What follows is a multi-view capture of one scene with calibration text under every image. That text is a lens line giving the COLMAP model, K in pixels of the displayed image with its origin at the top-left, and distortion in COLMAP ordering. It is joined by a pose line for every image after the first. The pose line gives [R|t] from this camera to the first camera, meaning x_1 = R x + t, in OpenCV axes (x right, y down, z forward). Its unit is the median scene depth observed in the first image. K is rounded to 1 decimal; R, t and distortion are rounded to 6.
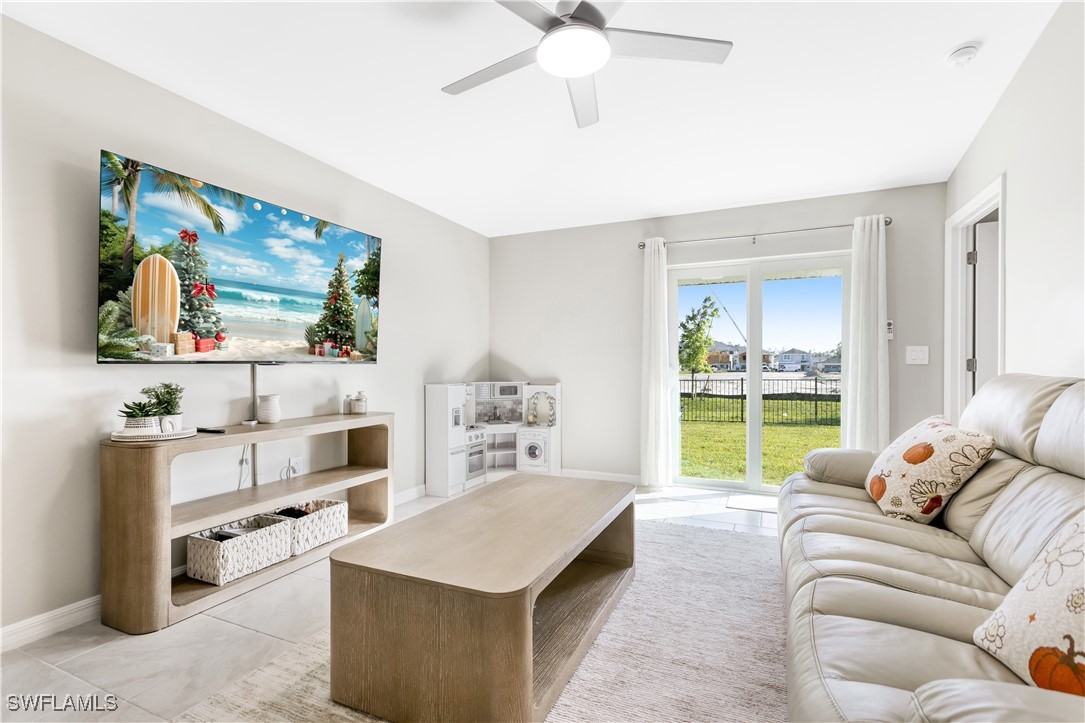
lens RADIAL K [[501.9, 0, 542.5], [0, 501.9, 361.5], [0, 0, 1]] dist [-0.064171, 0.000284]
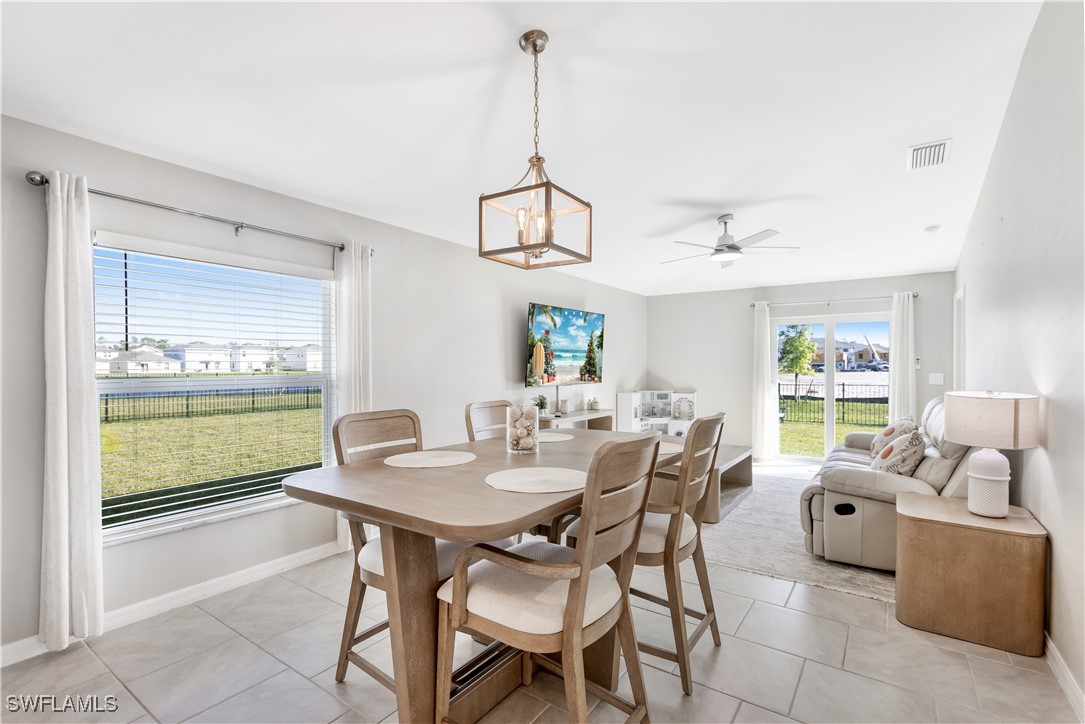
lens RADIAL K [[497.5, 0, 543.9], [0, 497.5, 379.7], [0, 0, 1]] dist [0.001538, 0.000067]
pose [[0.983516, -0.008337, -0.180627, -0.251759], [0.014167, 0.999419, 0.031008, -0.083535], [0.180263, -0.033056, 0.983063, -1.017933]]
